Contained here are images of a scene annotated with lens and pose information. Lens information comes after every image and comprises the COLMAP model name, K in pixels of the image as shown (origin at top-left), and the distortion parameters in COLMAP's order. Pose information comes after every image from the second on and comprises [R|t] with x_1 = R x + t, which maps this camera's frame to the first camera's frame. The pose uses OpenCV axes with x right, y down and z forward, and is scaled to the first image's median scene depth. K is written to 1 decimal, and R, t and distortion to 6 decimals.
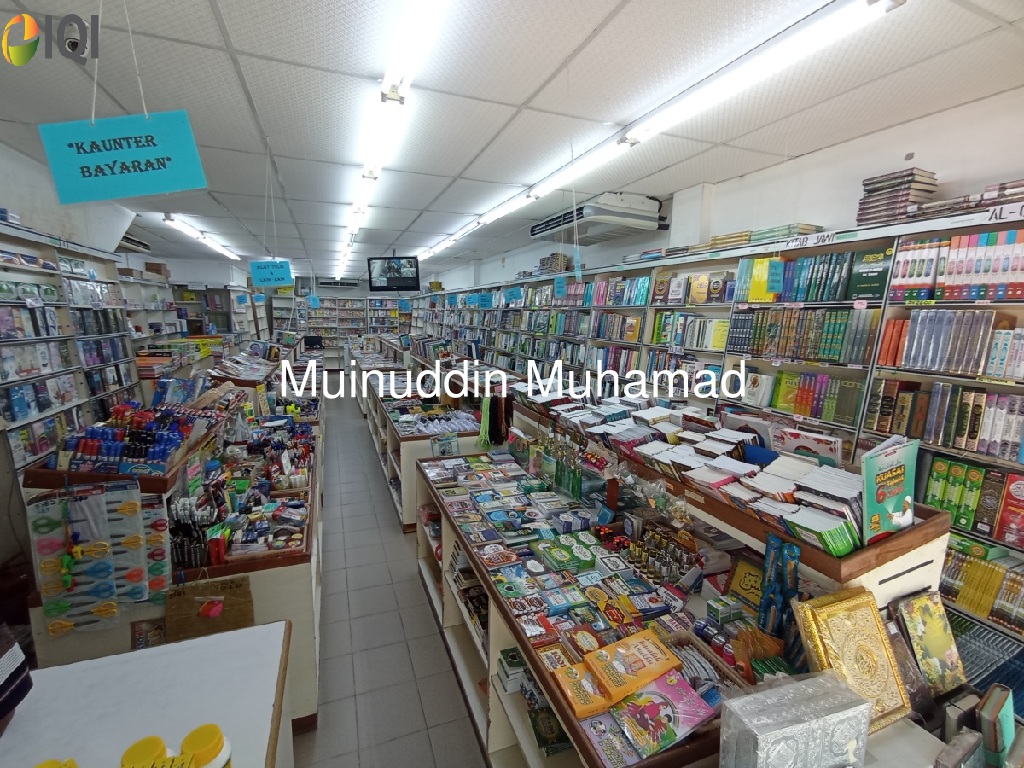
lens RADIAL K [[456.0, 0, 505.2], [0, 456.0, 386.9], [0, 0, 1]] dist [-0.049239, 0.023503]
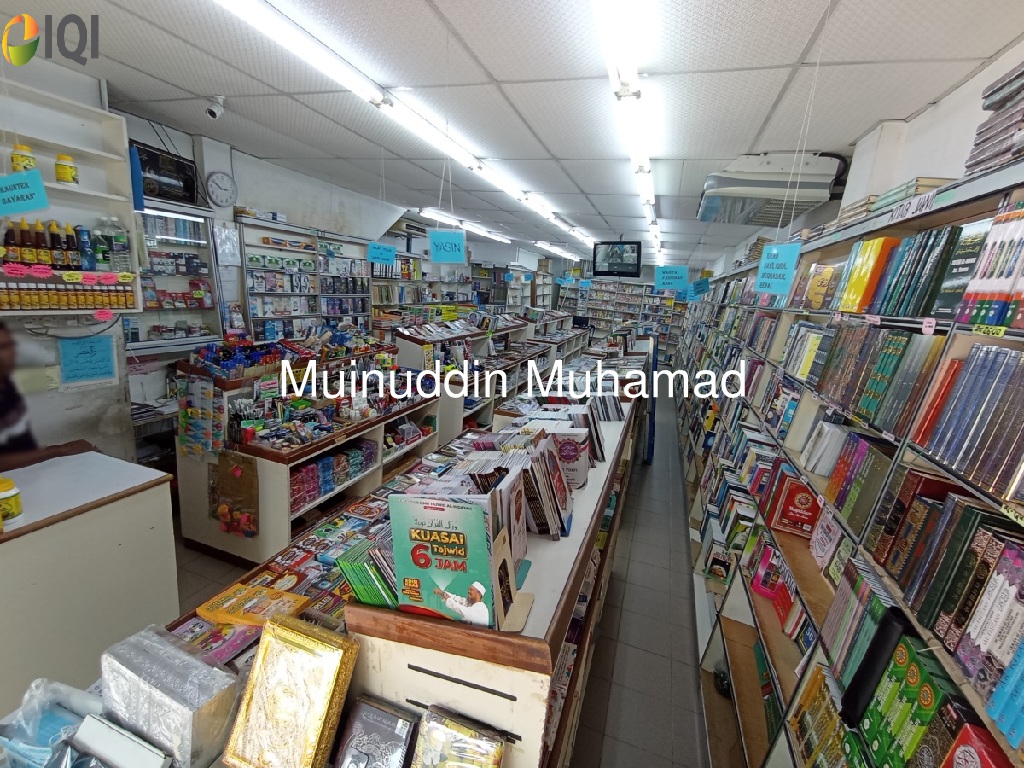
lens RADIAL K [[456.0, 0, 505.2], [0, 456.0, 386.9], [0, 0, 1]] dist [-0.049239, 0.023503]
pose [[0.766837, 0.192439, -0.612314, 0.539551], [-0.174589, 0.980563, 0.089524, -0.051610], [0.617641, 0.038253, 0.785529, 0.190224]]
